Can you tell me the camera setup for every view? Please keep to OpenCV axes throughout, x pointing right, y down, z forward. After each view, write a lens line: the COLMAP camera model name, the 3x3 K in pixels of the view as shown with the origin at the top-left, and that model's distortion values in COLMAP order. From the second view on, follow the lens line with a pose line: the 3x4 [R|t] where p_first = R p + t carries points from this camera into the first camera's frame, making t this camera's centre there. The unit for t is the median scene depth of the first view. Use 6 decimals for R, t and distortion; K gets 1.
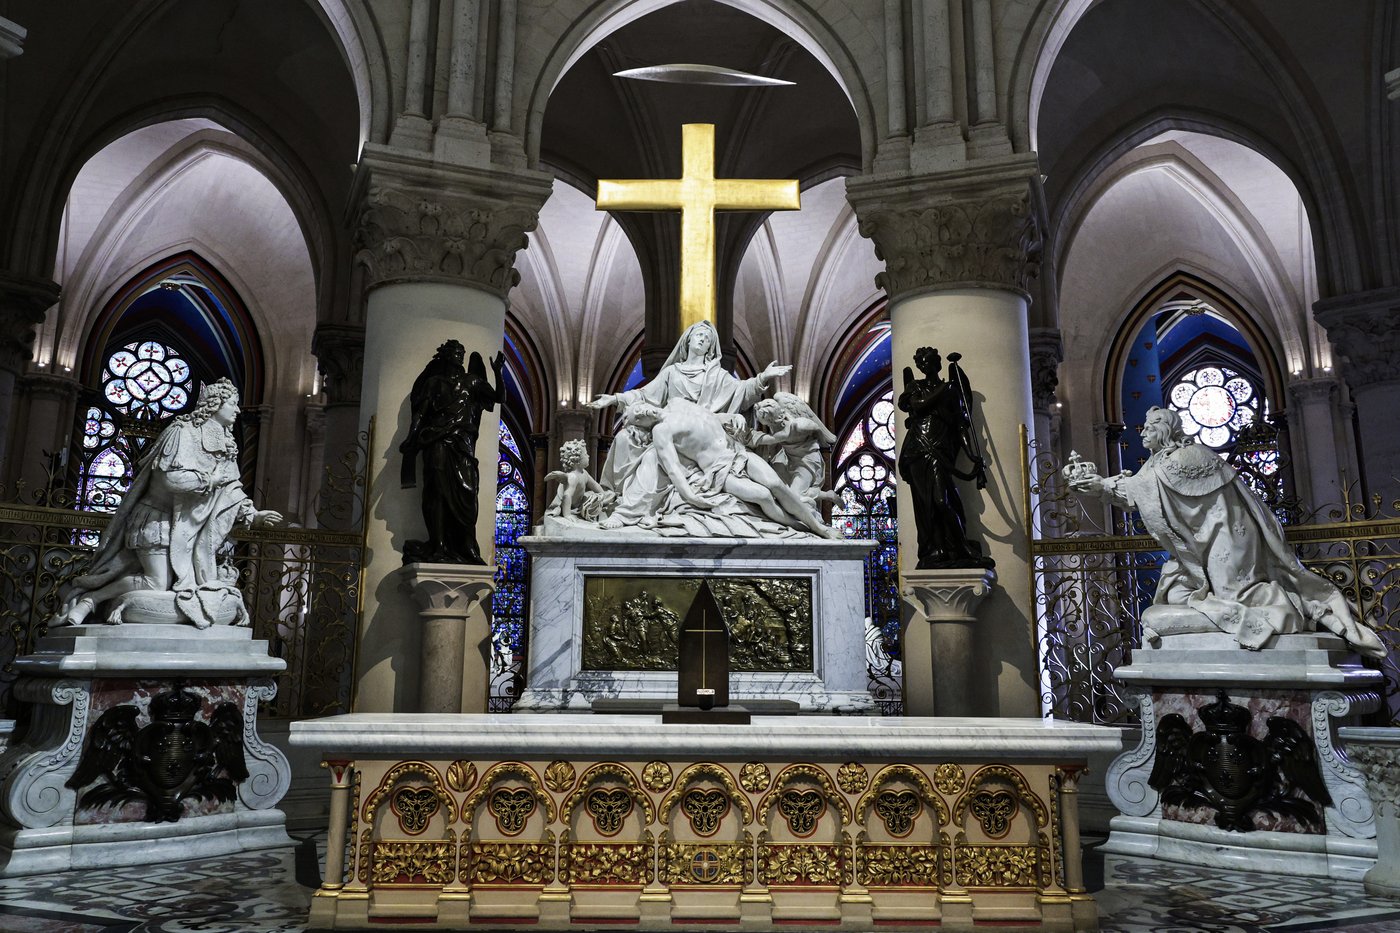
lens RADIAL K [[1159.4, 0, 685.3], [0, 1159.4, 397.5], [0, 0, 1]] dist [0.001241, 0.005408]
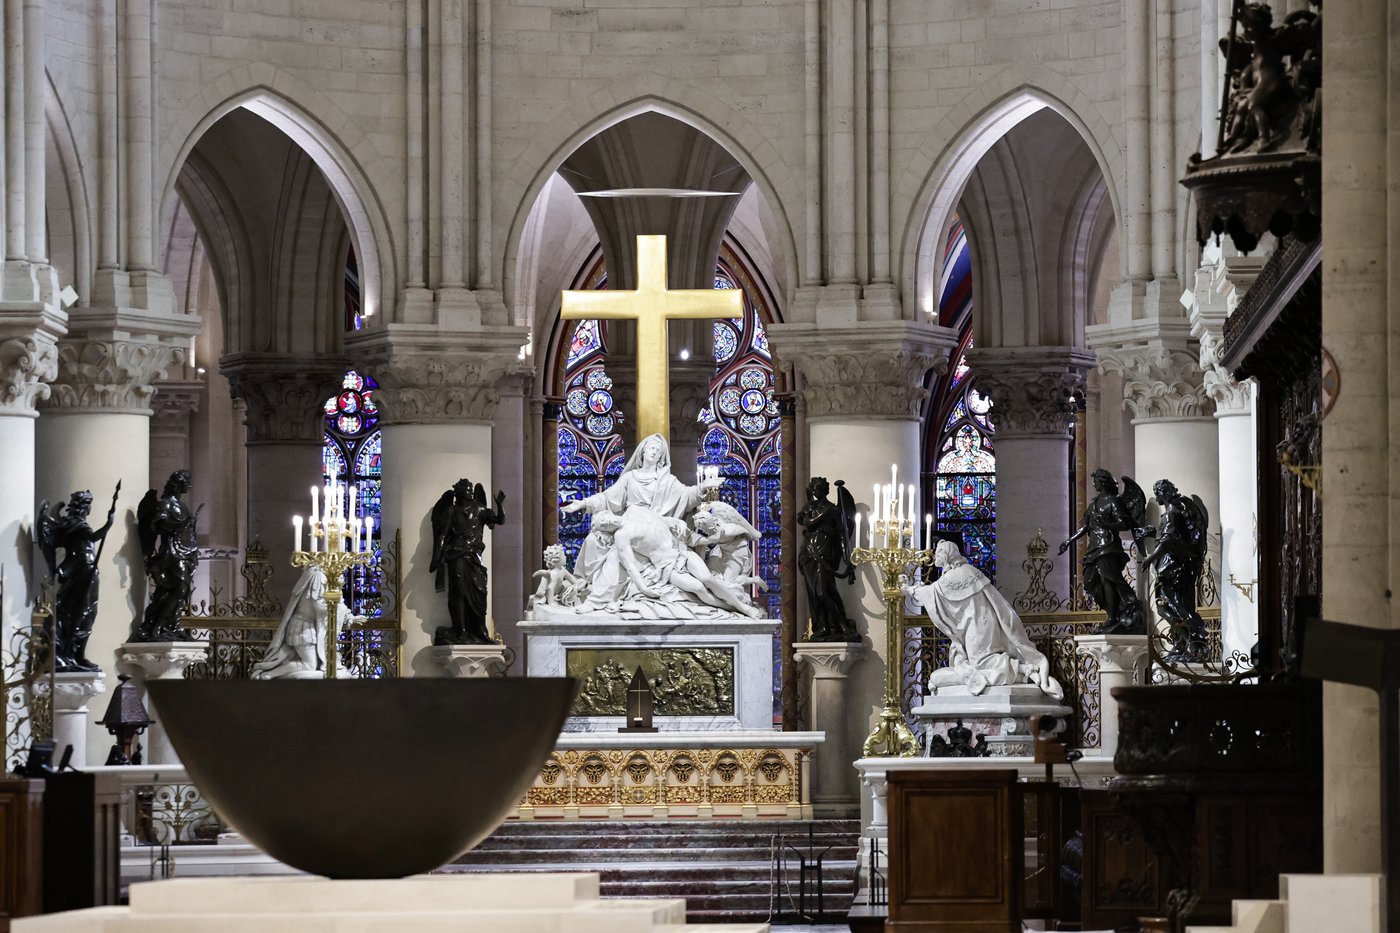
lens RADIAL K [[7100.8, 0, 962.4], [0, 7100.8, 466.1], [0, 0, 1]] dist [0.259007, 12.964896]
pose [[0.999852, -0.014930, 0.008593, 0.300028], [0.013166, 0.984005, 0.177651, -1.486398], [-0.011108, -0.177512, 0.984056, -6.956330]]
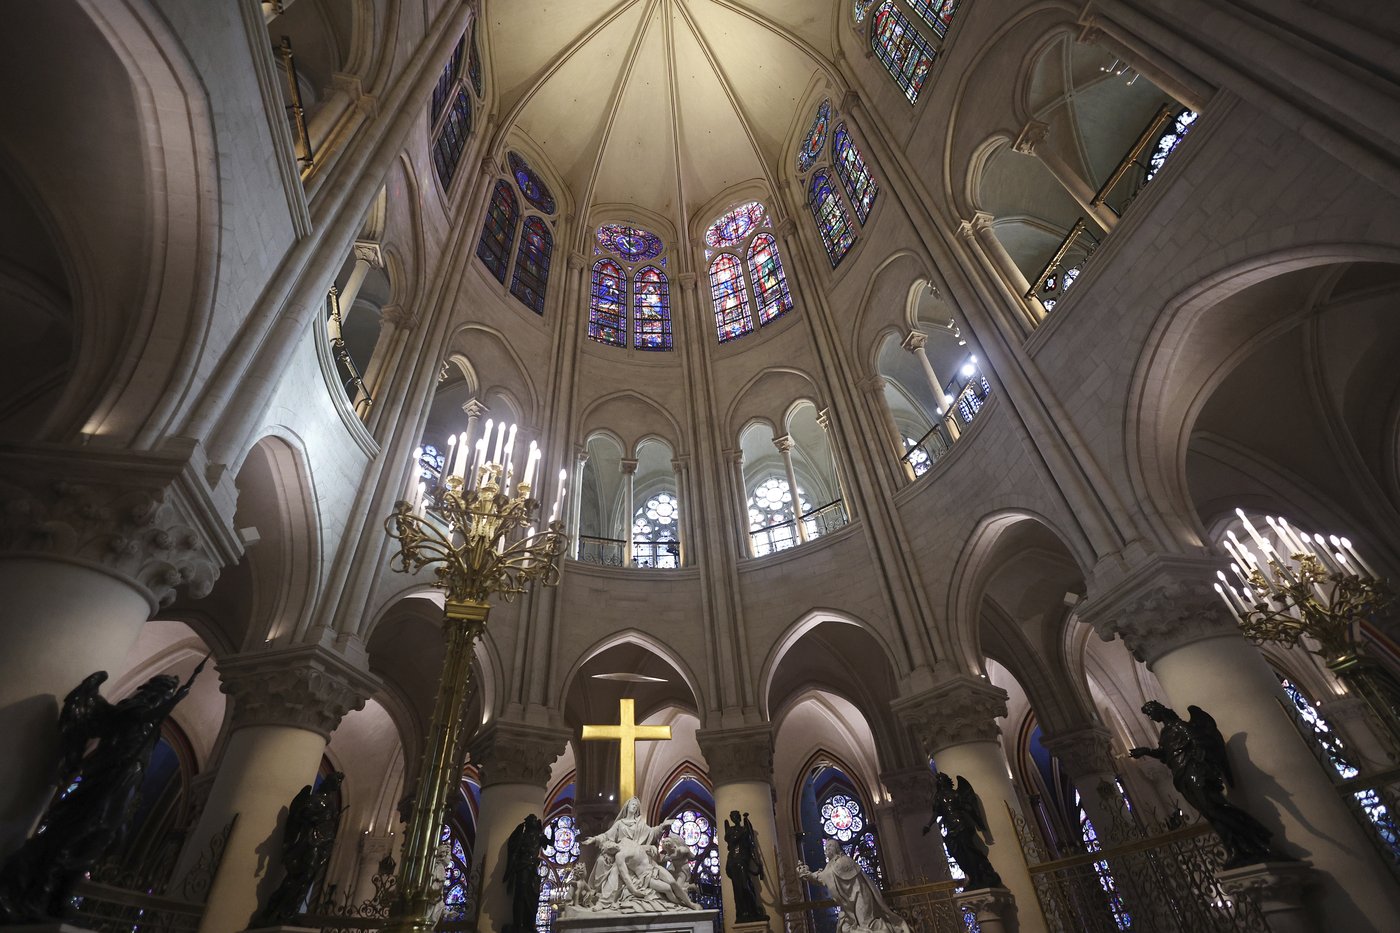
lens RADIAL K [[654.7, 0, 703.5], [0, 654.7, 462.1], [0, 0, 1]] dist [0.000777, 0.000163]
pose [[0.968952, 0.090329, 0.230157, -0.226110], [0.026314, 0.887912, -0.459259, -0.062140], [-0.245843, 0.451057, 0.857968, -0.458016]]
